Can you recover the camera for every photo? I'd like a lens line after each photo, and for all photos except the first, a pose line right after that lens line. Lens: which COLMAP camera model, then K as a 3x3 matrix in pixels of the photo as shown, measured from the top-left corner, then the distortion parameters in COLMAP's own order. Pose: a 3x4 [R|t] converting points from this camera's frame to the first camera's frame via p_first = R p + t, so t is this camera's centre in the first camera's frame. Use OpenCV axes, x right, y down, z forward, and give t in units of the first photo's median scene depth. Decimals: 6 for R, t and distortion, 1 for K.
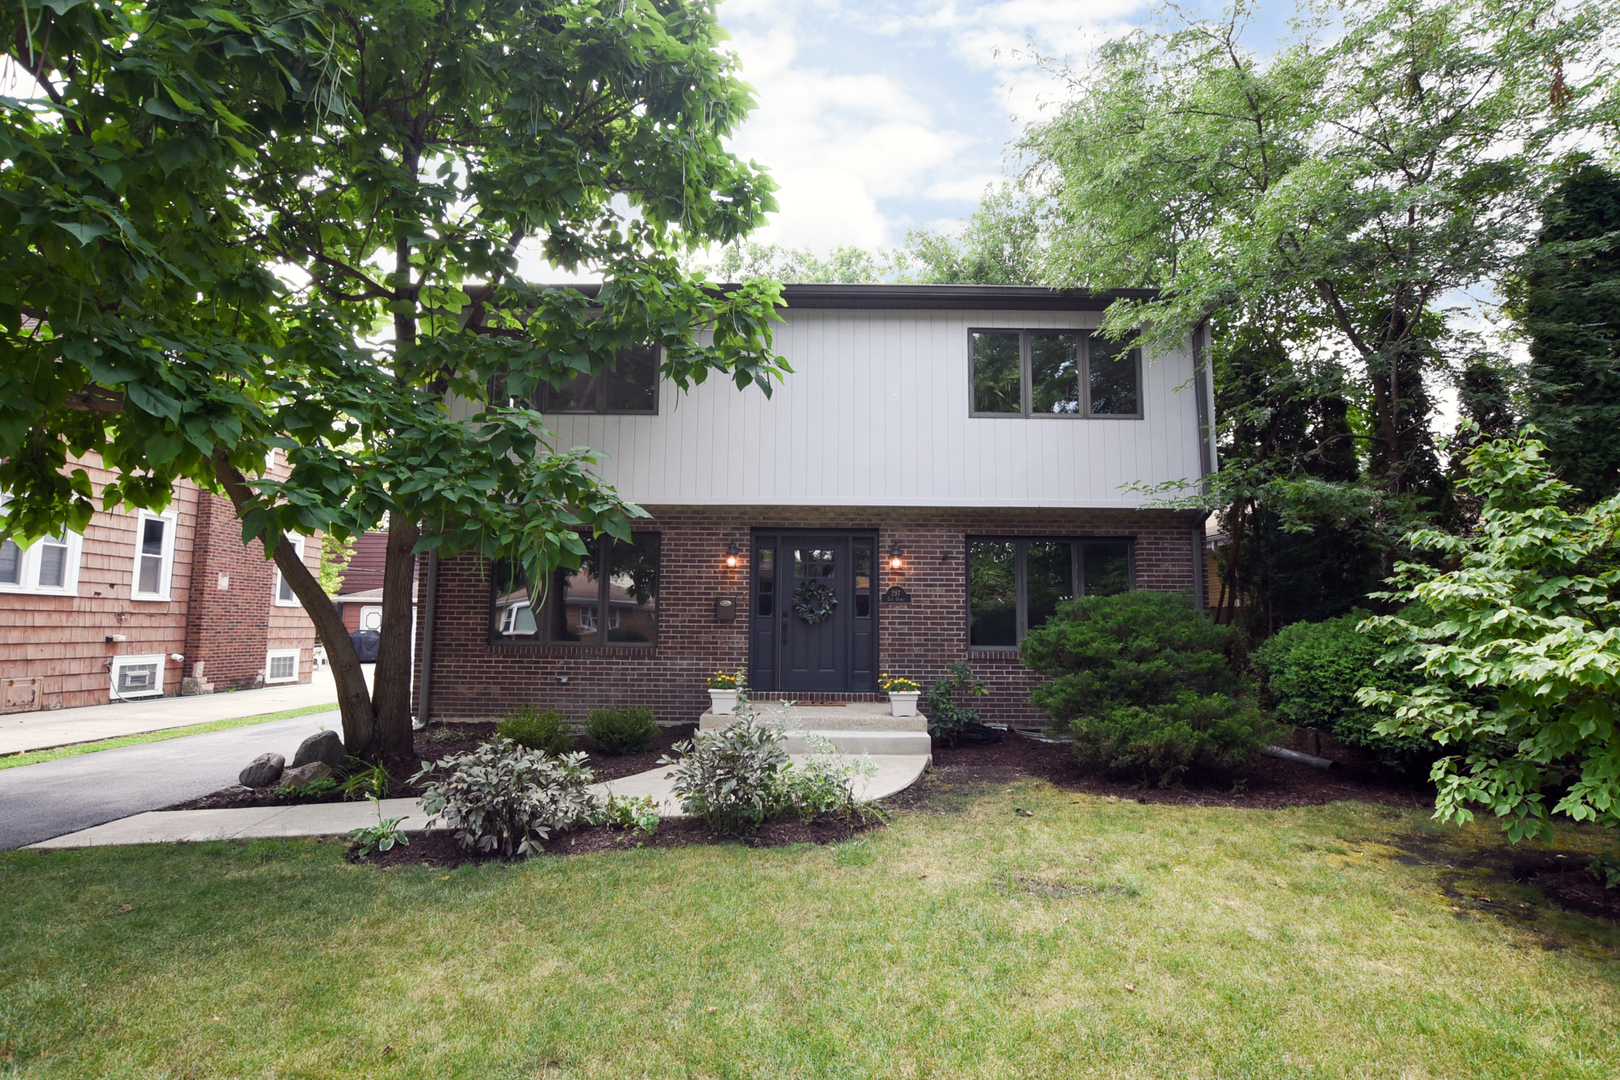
lens RADIAL K [[750.0, 0, 809.3], [0, 750.0, 545.7], [0, 0, 1]] dist [-0.028207, 0.003259]
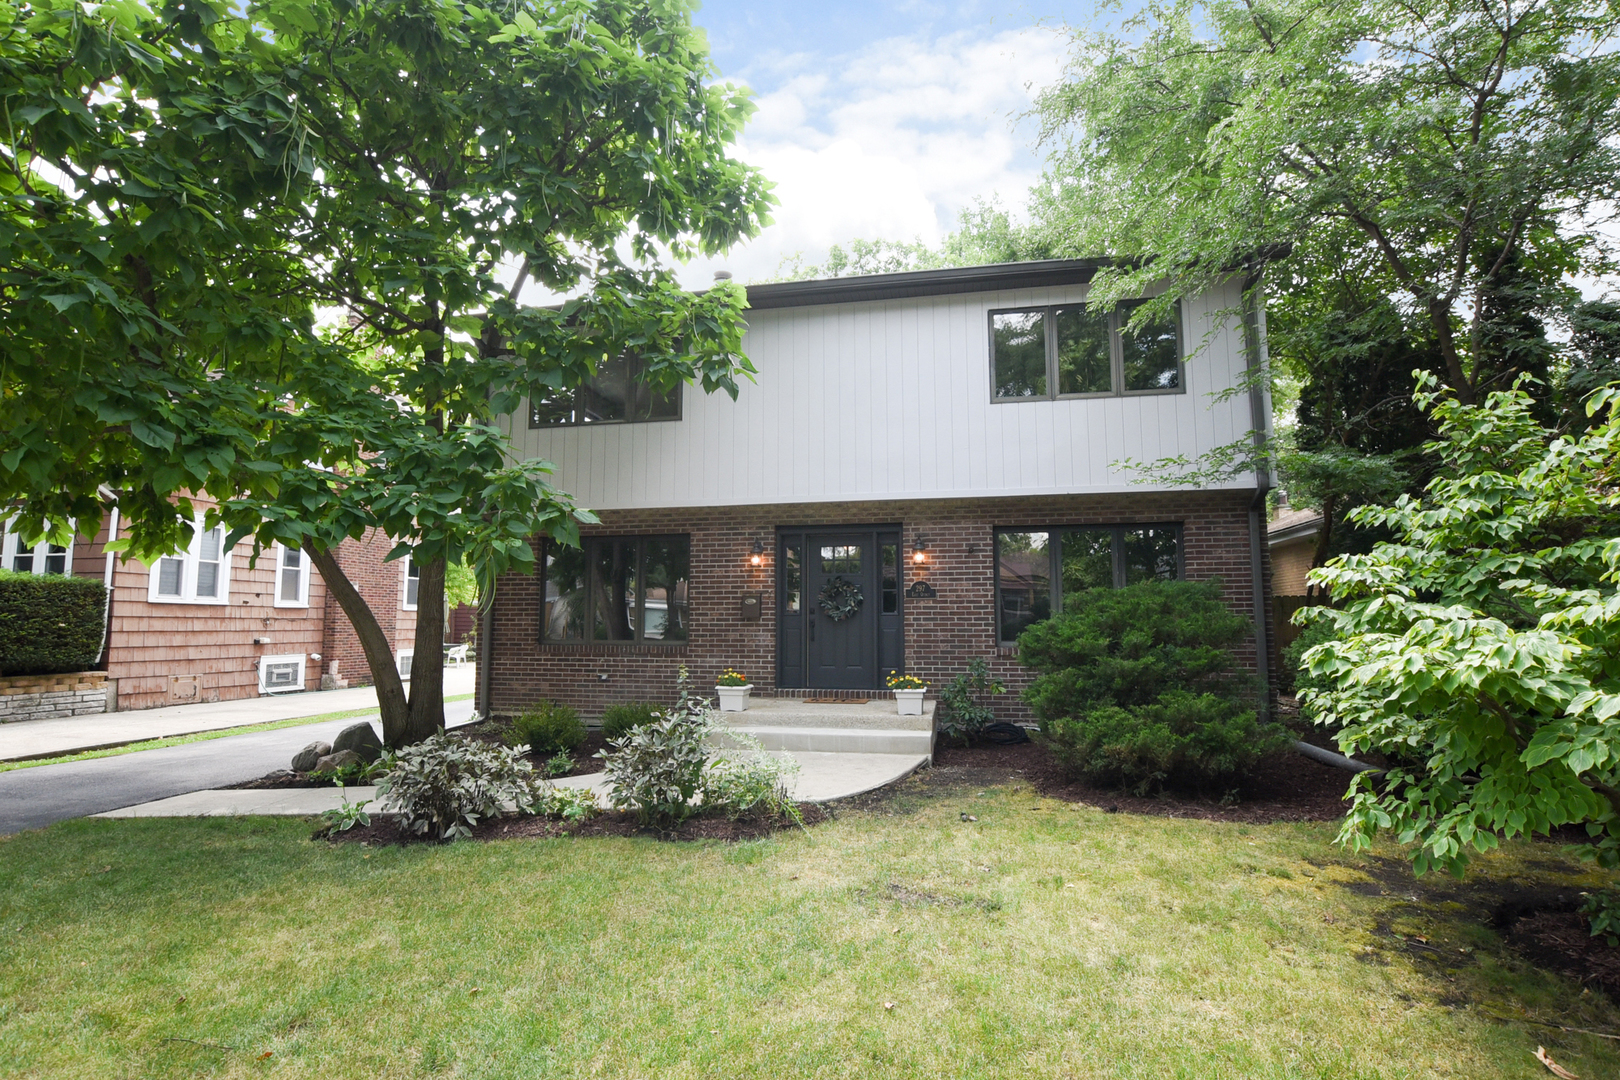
lens RADIAL K [[750.0, 0, 814.8], [0, 750.0, 543.7], [0, 0, 1]] dist [-0.028207, 0.003259]
pose [[0.983294, -0.030379, -0.179471, 0.264321], [0.030740, 0.999527, -0.000771, 0.003008], [0.179409, -0.004759, 0.983763, 0.027306]]
